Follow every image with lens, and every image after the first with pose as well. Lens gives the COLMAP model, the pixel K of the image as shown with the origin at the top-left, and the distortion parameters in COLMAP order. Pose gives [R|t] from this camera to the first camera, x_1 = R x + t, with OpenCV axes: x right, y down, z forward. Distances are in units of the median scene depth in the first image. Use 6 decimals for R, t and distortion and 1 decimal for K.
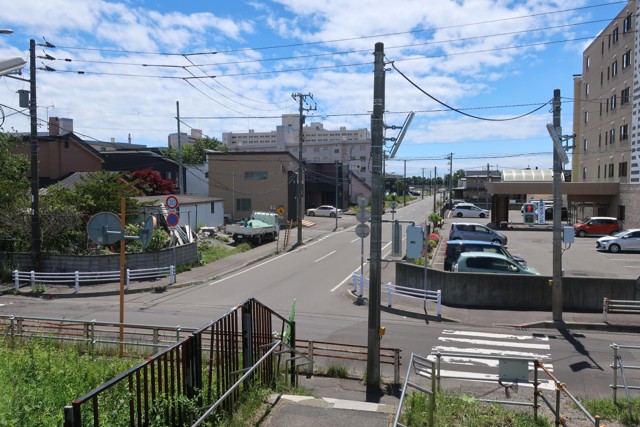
lens RADIAL K [[503.1, 0, 320.5], [0, 503.1, 213.5], [0, 0, 1]] dist [-0.001934, -0.000101]
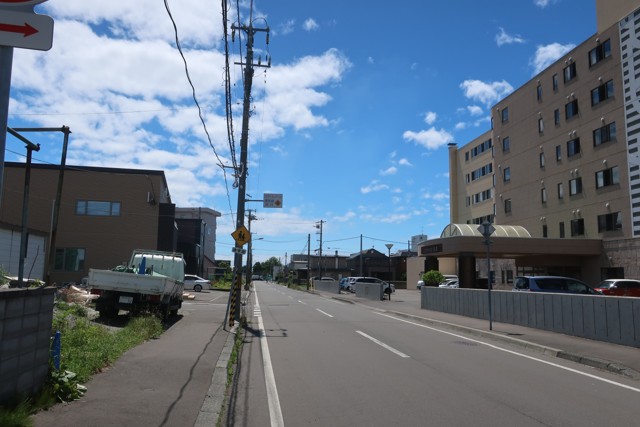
lens RADIAL K [[503.1, 0, 320.5], [0, 503.1, 213.5], [0, 0, 1]] dist [-0.001934, -0.000101]
pose [[0.924058, 0.061407, 0.377287, -0.127861], [0.006799, 0.984216, -0.176842, 0.037082], [-0.382191, 0.165978, 0.909055, 0.436368]]
